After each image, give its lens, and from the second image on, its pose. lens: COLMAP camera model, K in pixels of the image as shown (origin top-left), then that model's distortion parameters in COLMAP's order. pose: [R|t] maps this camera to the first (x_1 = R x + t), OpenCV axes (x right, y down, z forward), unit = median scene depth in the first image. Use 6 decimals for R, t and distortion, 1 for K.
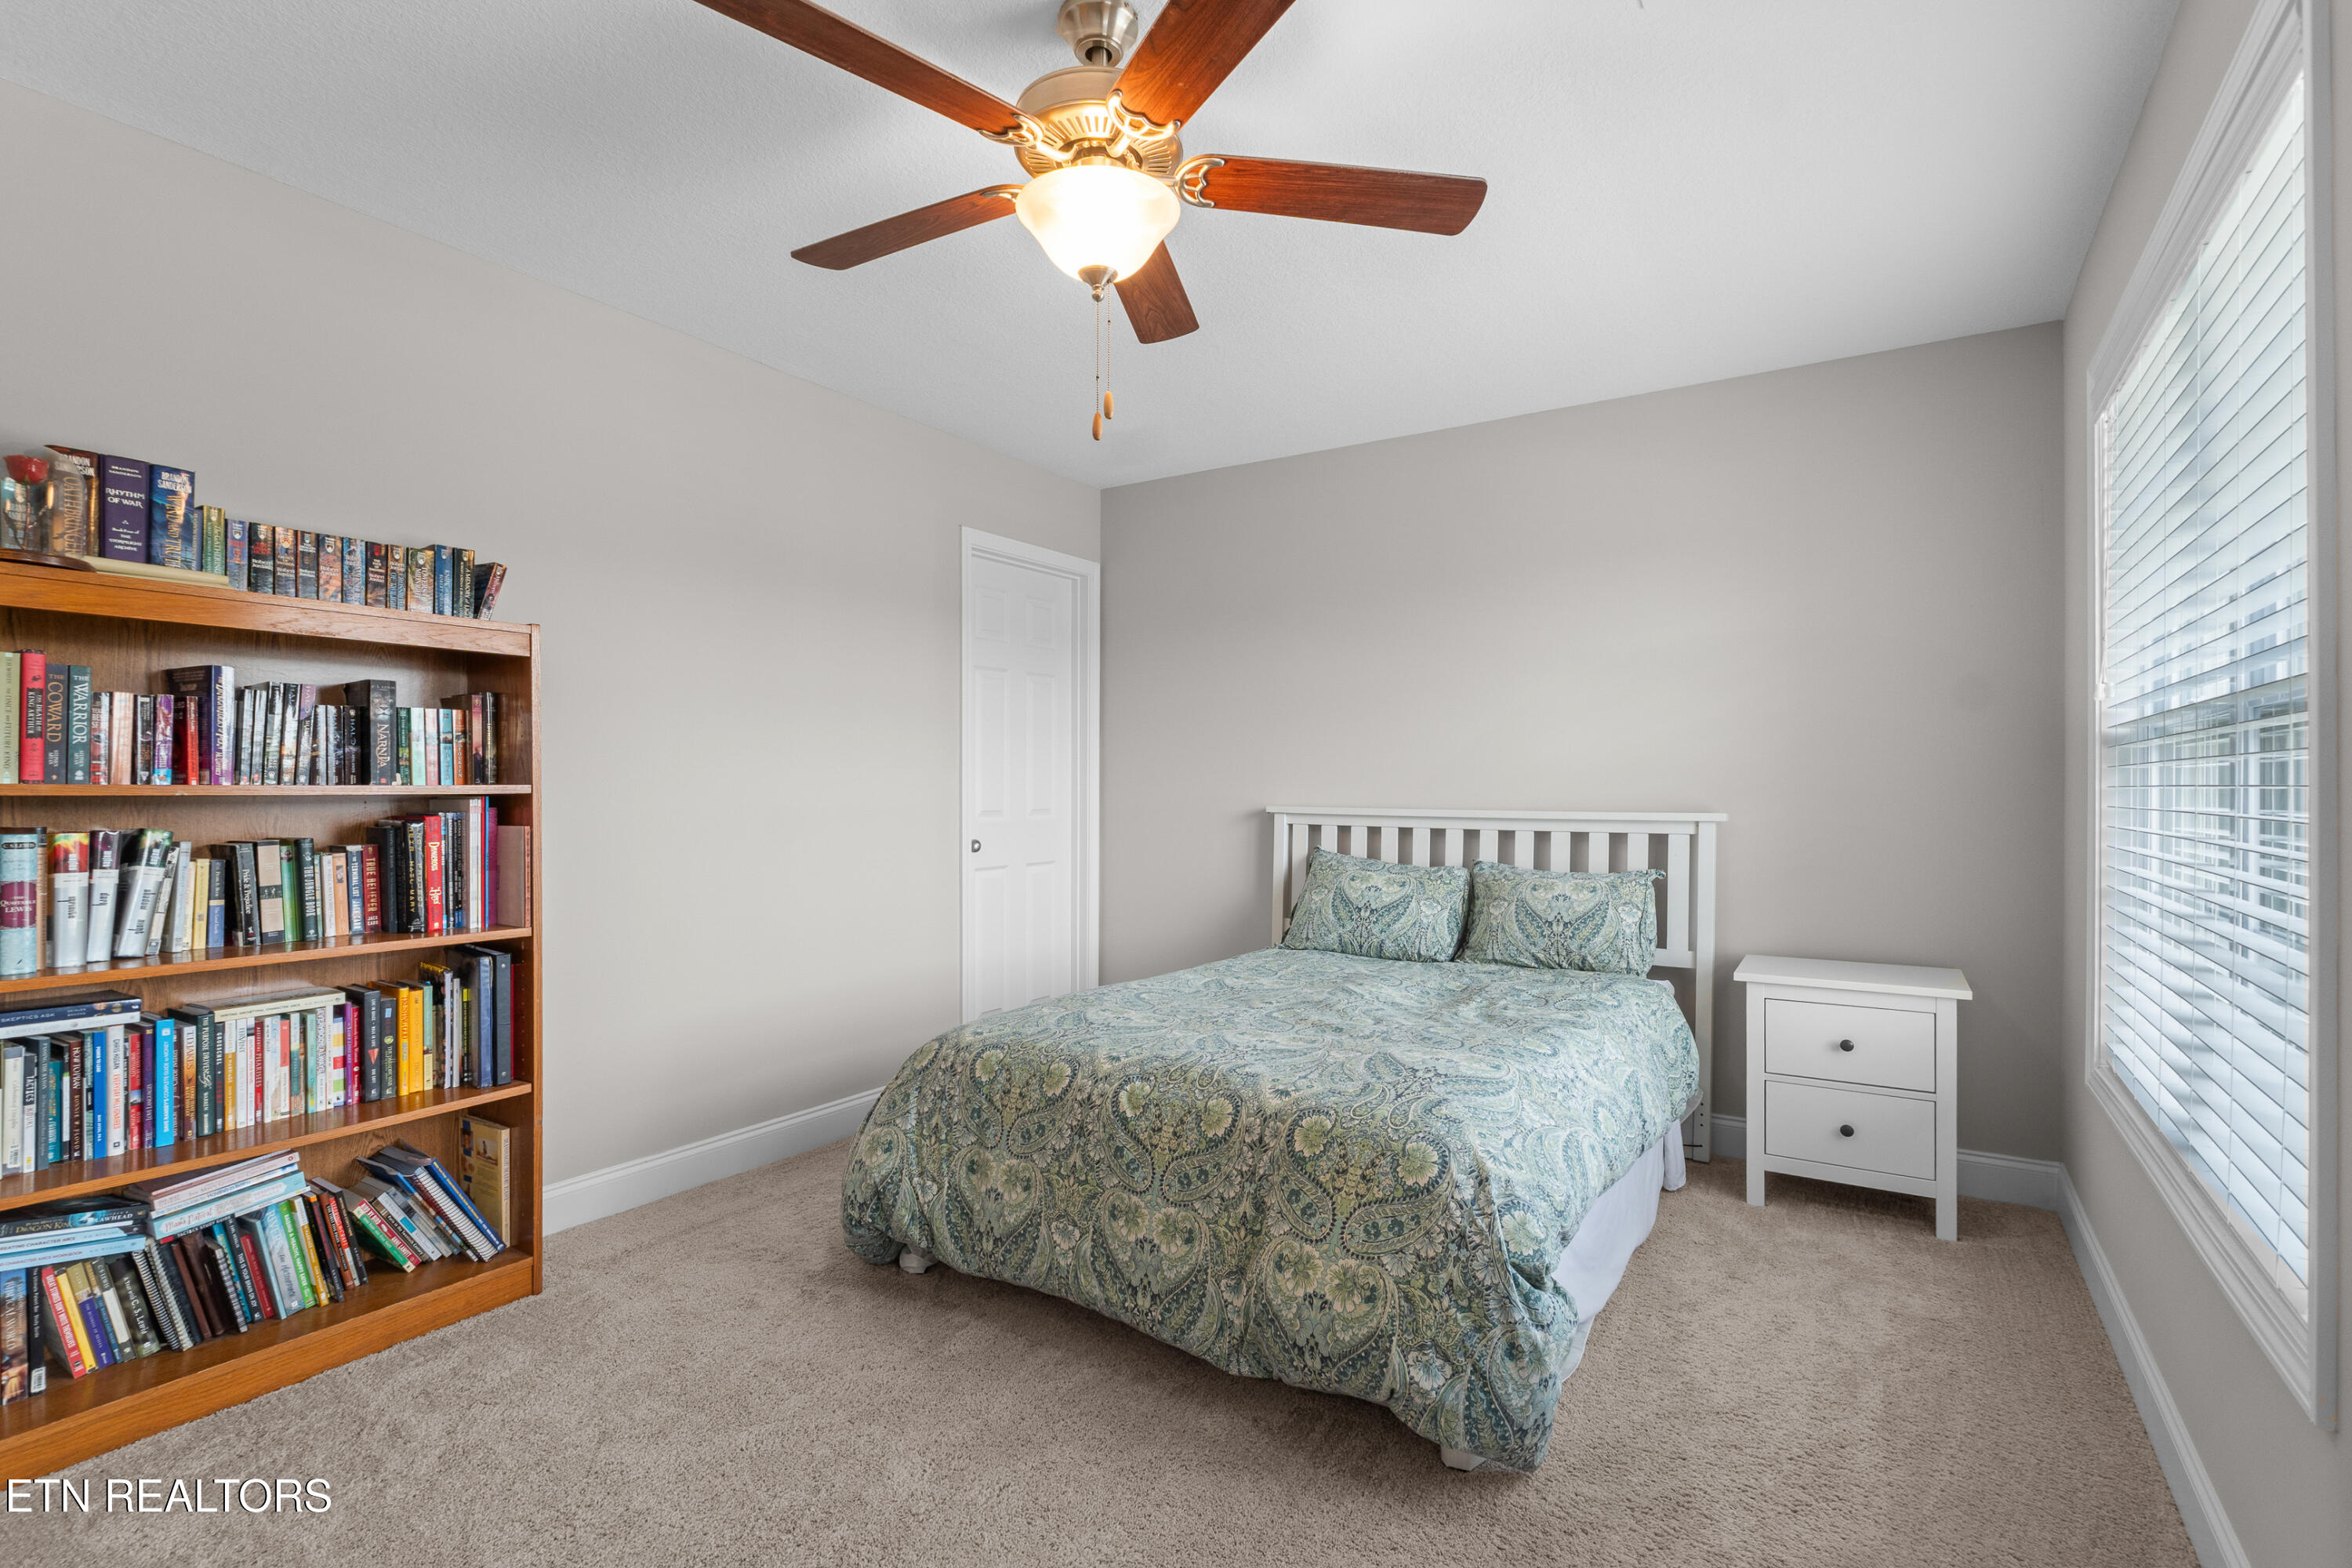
lens RADIAL K [[1092.3, 0, 1196.5], [0, 1092.3, 783.8], [0, 0, 1]] dist [-0.000947, -0.000511]
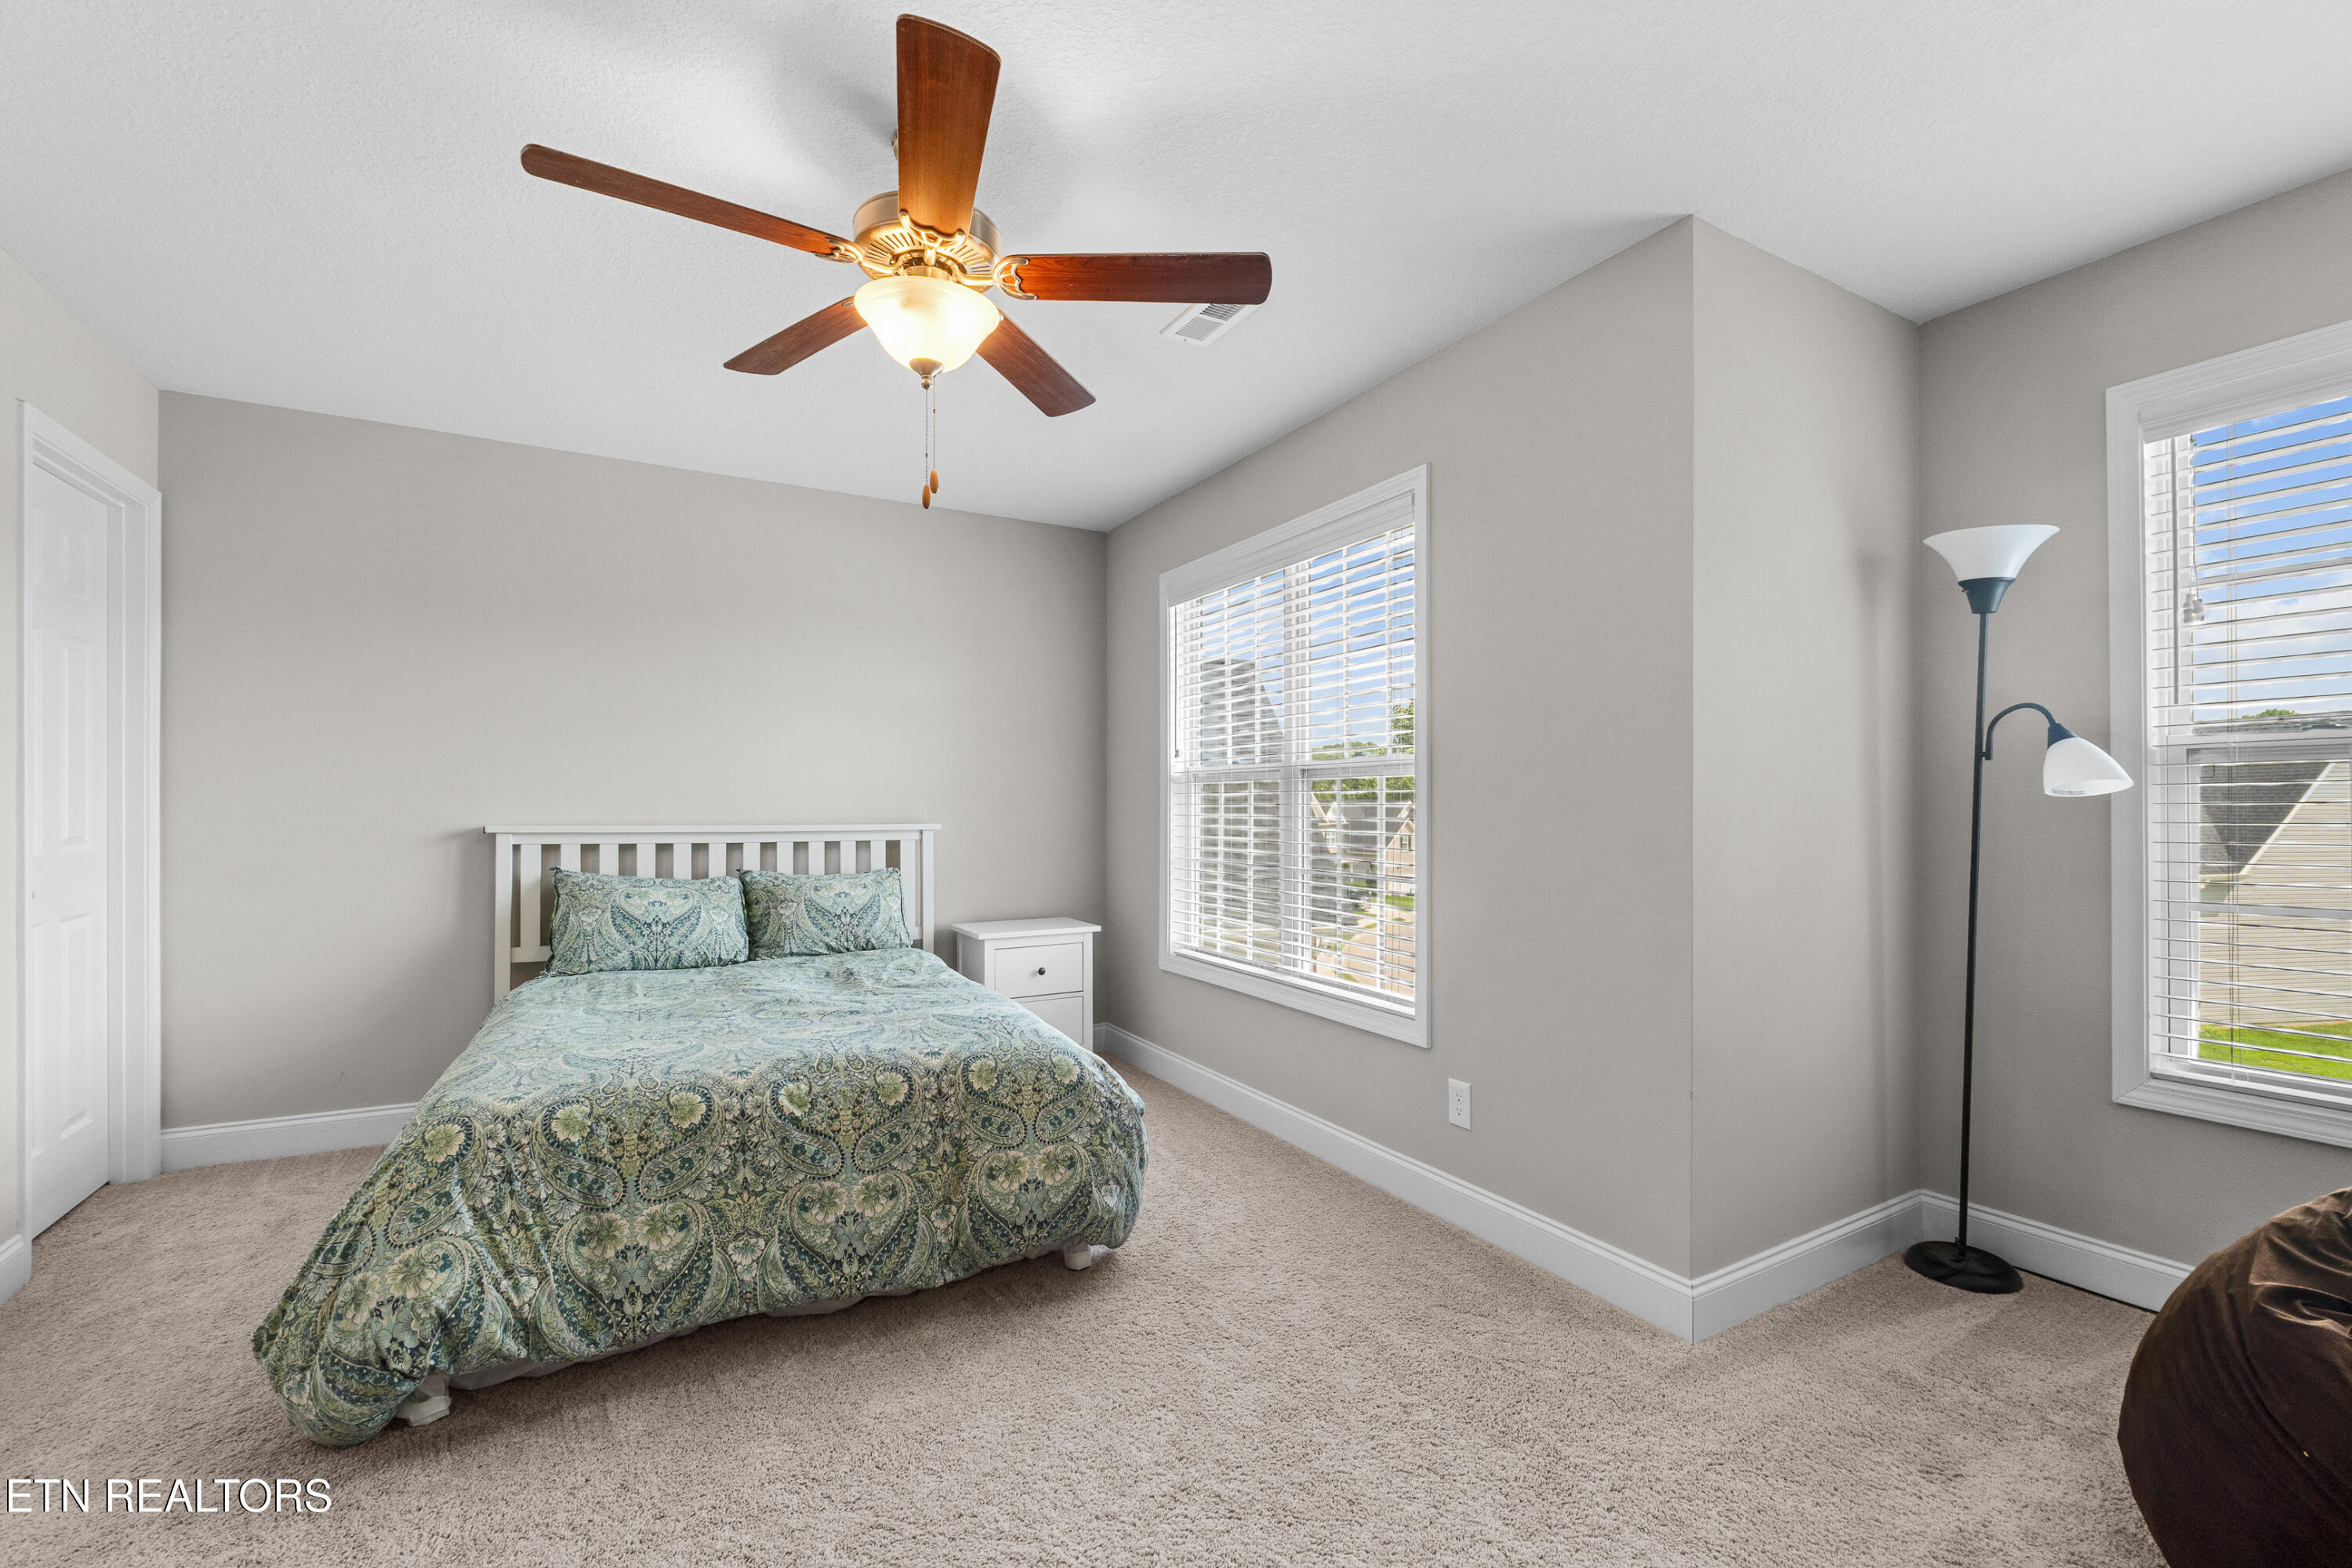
lens RADIAL K [[1005.7, 0, 1178.1], [0, 1005.7, 802.2], [0, 0, 1]] dist [-0.007825, 0.001591]
pose [[0.458893, 0.001684, 0.888490, -0.738178], [-0.004564, 0.999989, 0.000462, -0.002770], [-0.888480, -0.004267, 0.458896, 0.216662]]
